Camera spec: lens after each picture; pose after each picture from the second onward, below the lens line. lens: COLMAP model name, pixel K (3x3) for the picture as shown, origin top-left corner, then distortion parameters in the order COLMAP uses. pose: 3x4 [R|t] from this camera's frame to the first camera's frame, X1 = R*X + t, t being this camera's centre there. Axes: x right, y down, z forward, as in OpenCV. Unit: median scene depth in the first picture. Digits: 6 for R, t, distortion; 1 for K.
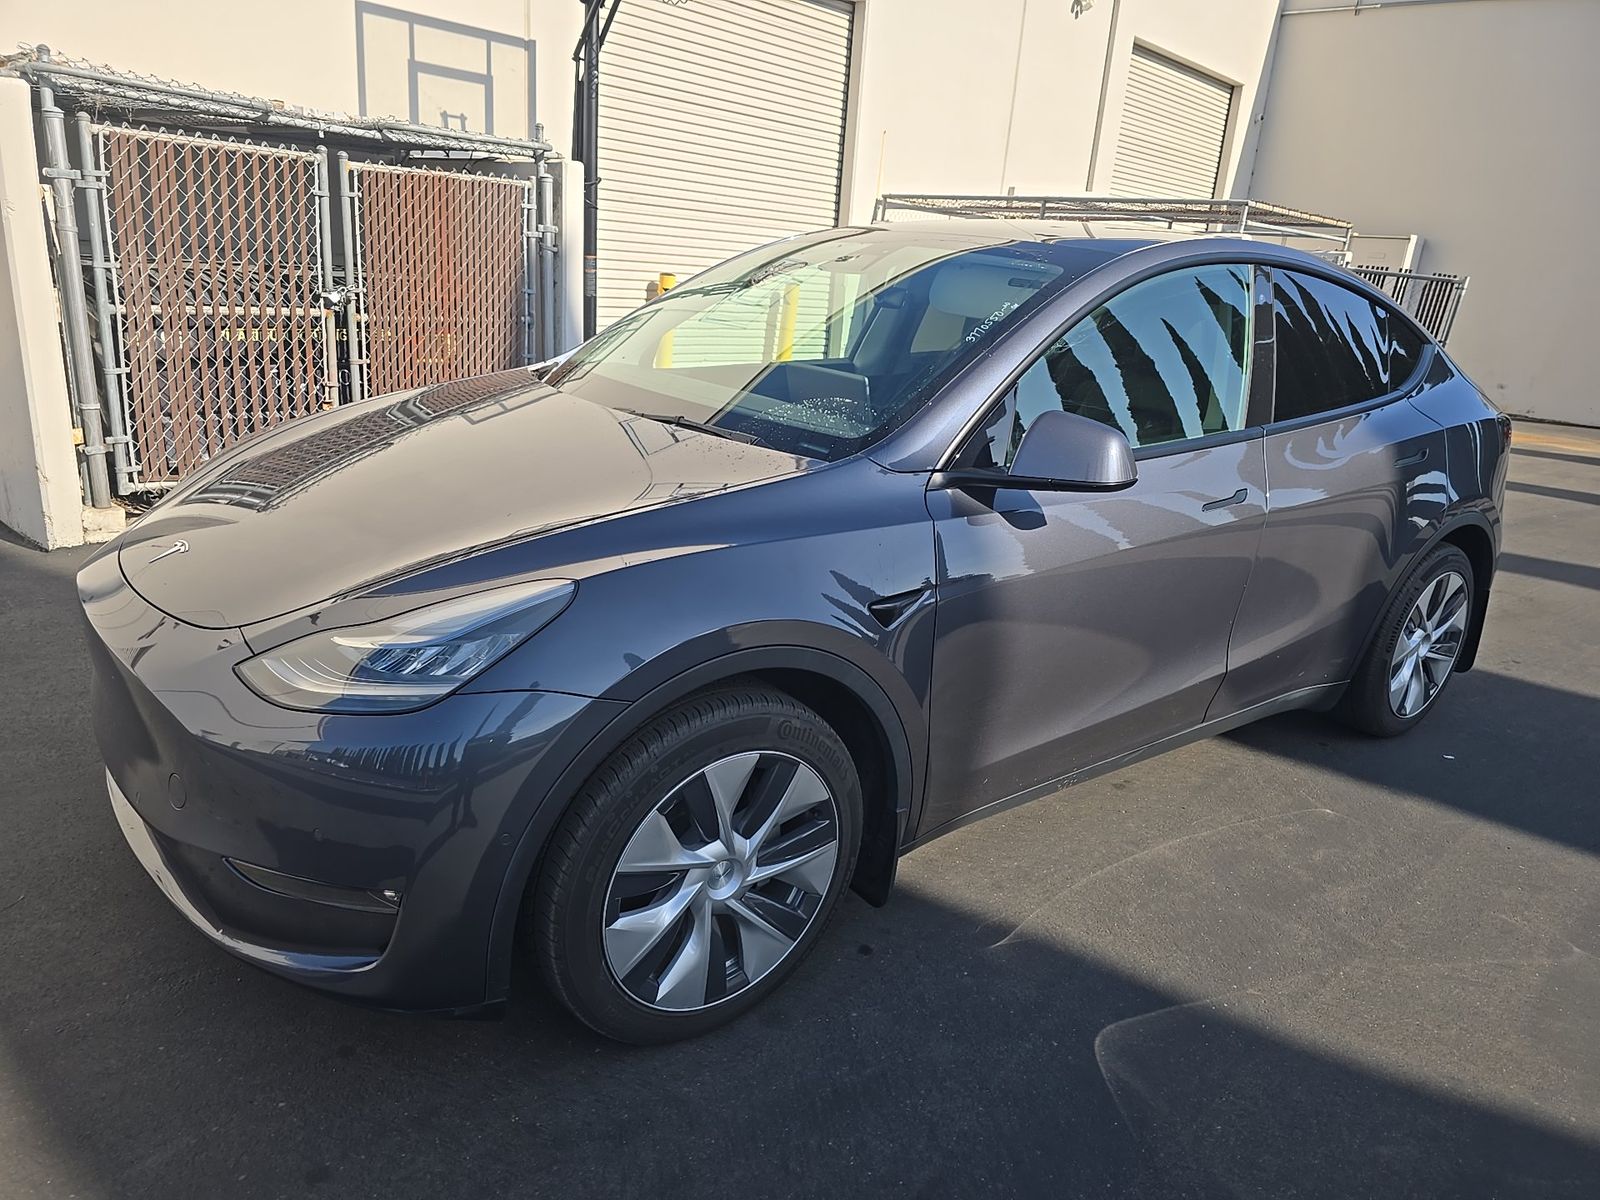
lens RADIAL K [[1043.1, 0, 801.9], [0, 1043.1, 596.7], [0, 0, 1]] dist [-0.004426, -0.007908]
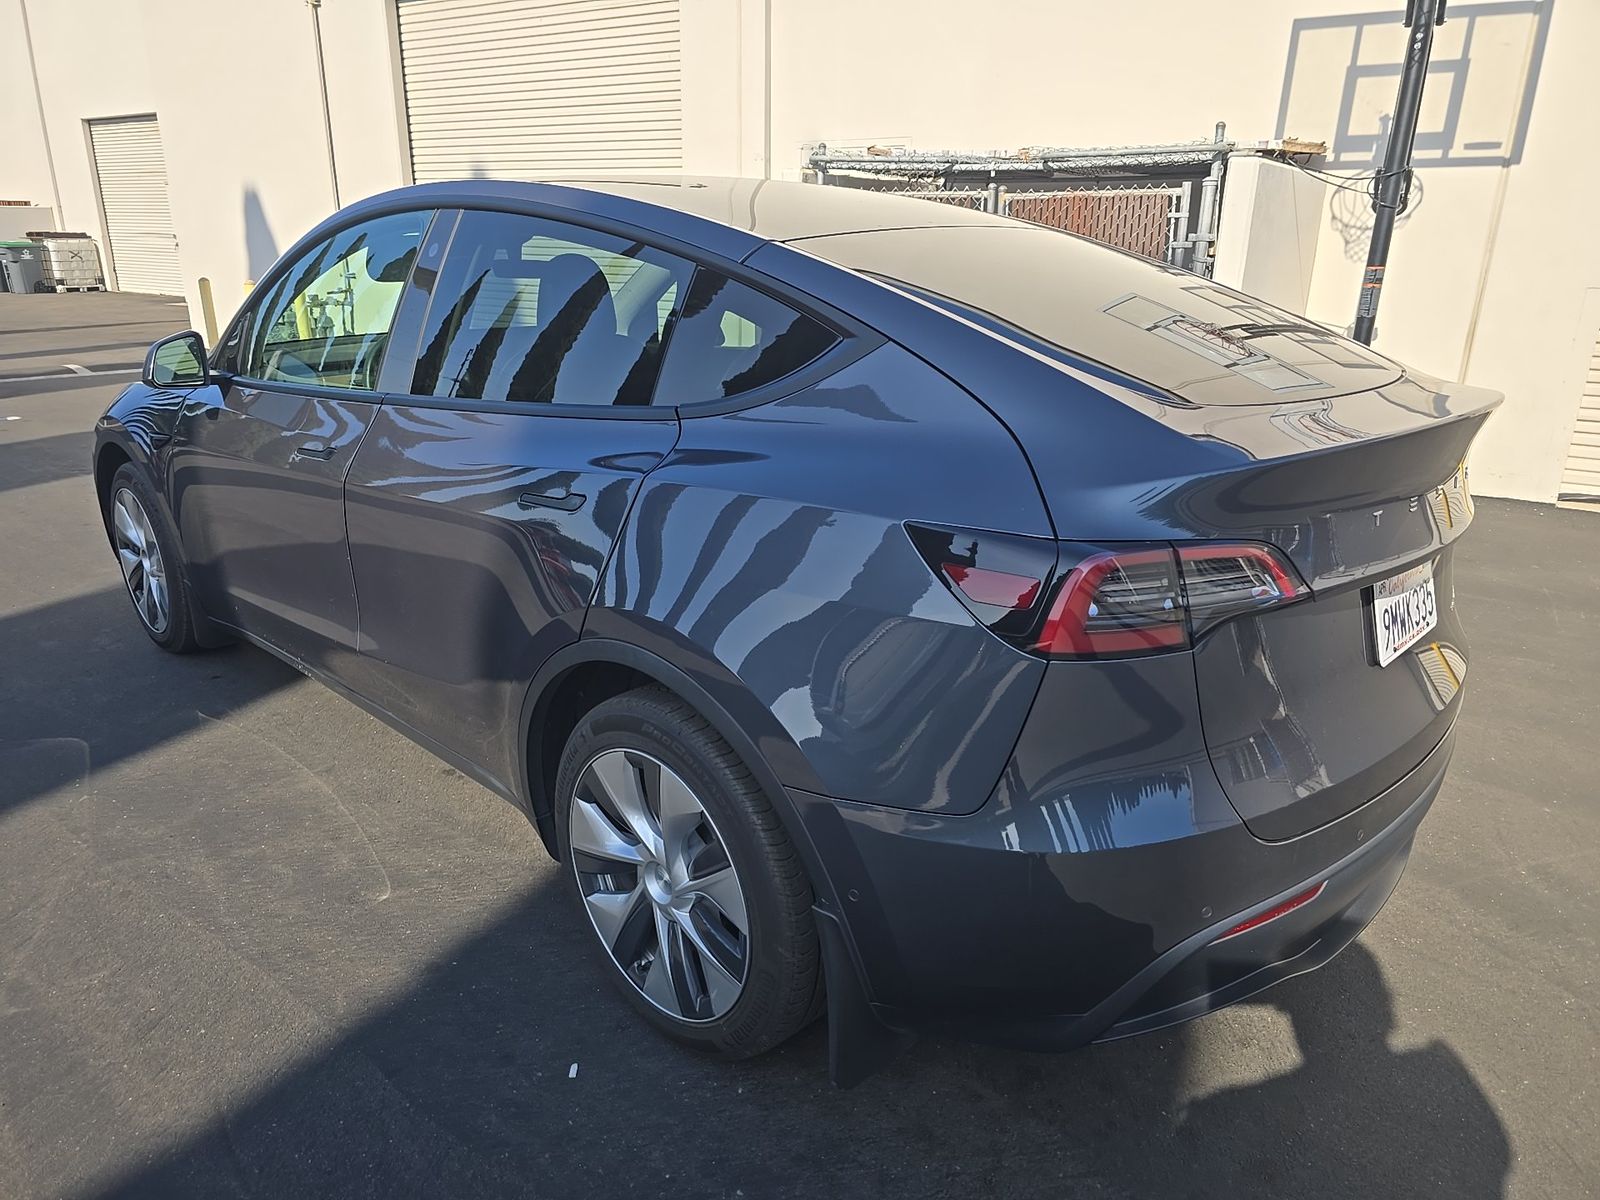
lens RADIAL K [[1043.1, 0, 799.3], [0, 1043.1, 602.0], [0, 0, 1]] dist [-0.004426, -0.007908]
pose [[0.181002, 0.245215, -0.952422, 0.650155], [-0.294786, 0.937419, 0.185330, -0.123723], [0.938264, 0.247216, 0.241960, 0.544911]]
